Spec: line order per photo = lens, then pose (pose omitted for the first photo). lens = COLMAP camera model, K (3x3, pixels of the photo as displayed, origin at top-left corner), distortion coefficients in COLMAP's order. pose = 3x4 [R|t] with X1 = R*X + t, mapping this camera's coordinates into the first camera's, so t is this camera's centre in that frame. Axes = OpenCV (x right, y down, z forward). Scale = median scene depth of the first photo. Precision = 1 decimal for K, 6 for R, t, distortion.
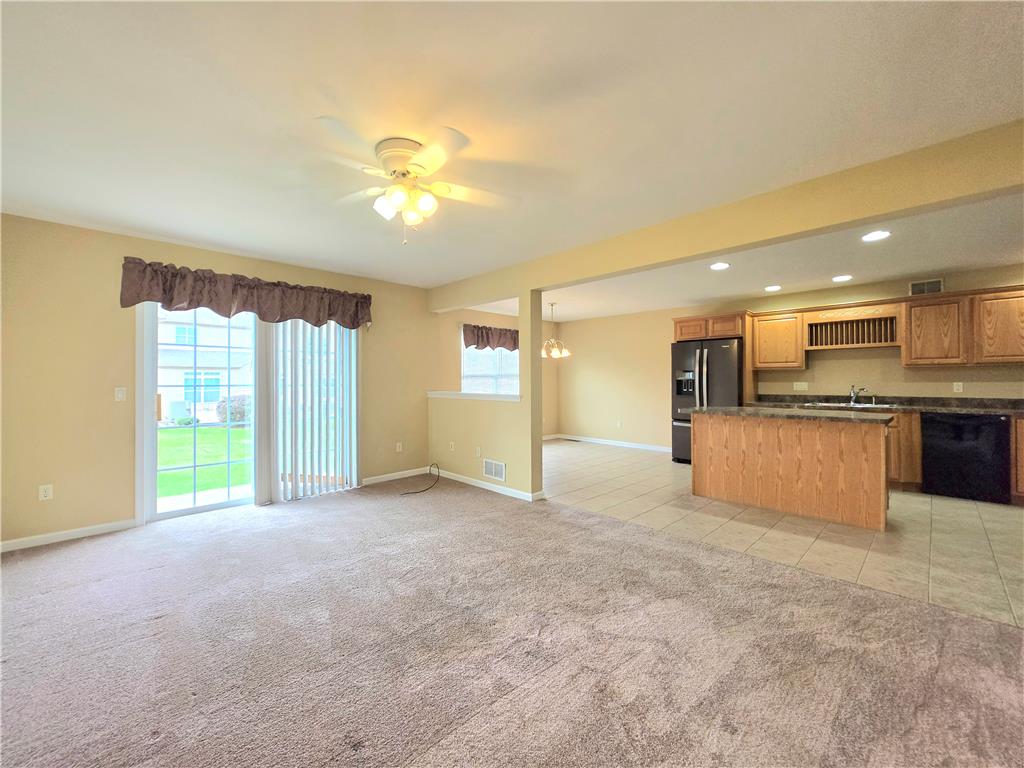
lens RADIAL K [[411.1, 0, 509.5], [0, 411.1, 378.2], [0, 0, 1]] dist [0.003061, -0.000942]
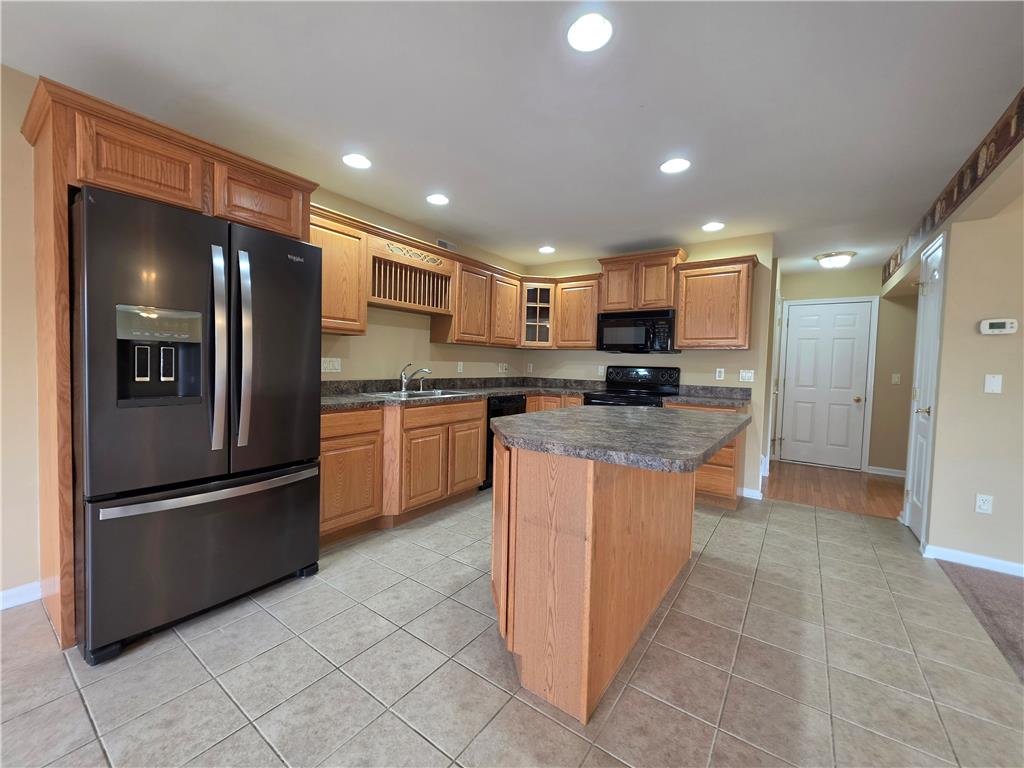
lens RADIAL K [[411.1, 0, 504.8], [0, 411.1, 382.8], [0, 0, 1]] dist [0.003061, -0.000942]
pose [[-0.171833, -0.052123, 0.983746, 0.134008], [-0.038689, 0.998186, 0.046130, 0.010080], [-0.984366, -0.030133, -0.173537, 0.954288]]
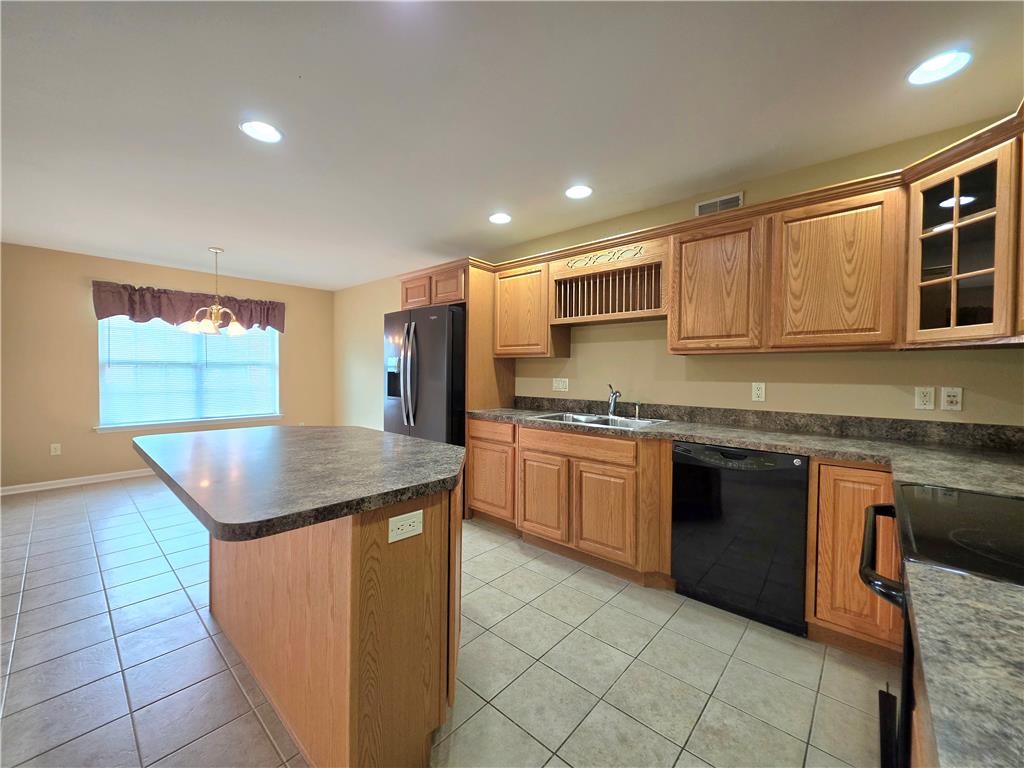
lens RADIAL K [[411.1, 0, 502.5], [0, 411.1, 378.7], [0, 0, 1]] dist [0.003061, -0.000942]
pose [[0.998516, 0.008110, 0.053860, 0.646312], [-0.009697, 0.999524, 0.029278, -0.006869], [-0.053596, -0.029757, 0.998119, 0.425245]]
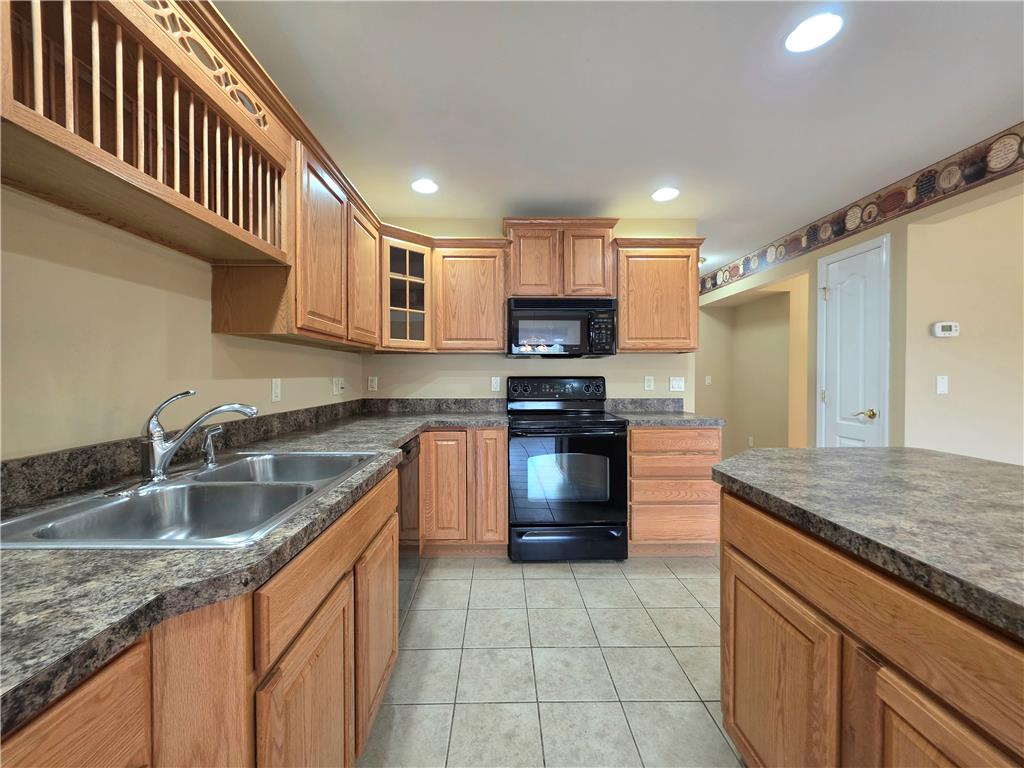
lens RADIAL K [[411.1, 0, 505.8], [0, 411.1, 380.1], [0, 0, 1]] dist [0.003061, -0.000942]
pose [[-0.726836, -0.009183, 0.686750, 0.555047], [-0.008193, 0.999955, 0.004700, 0.007691], [-0.686762, -0.002210, -0.726879, 1.032213]]
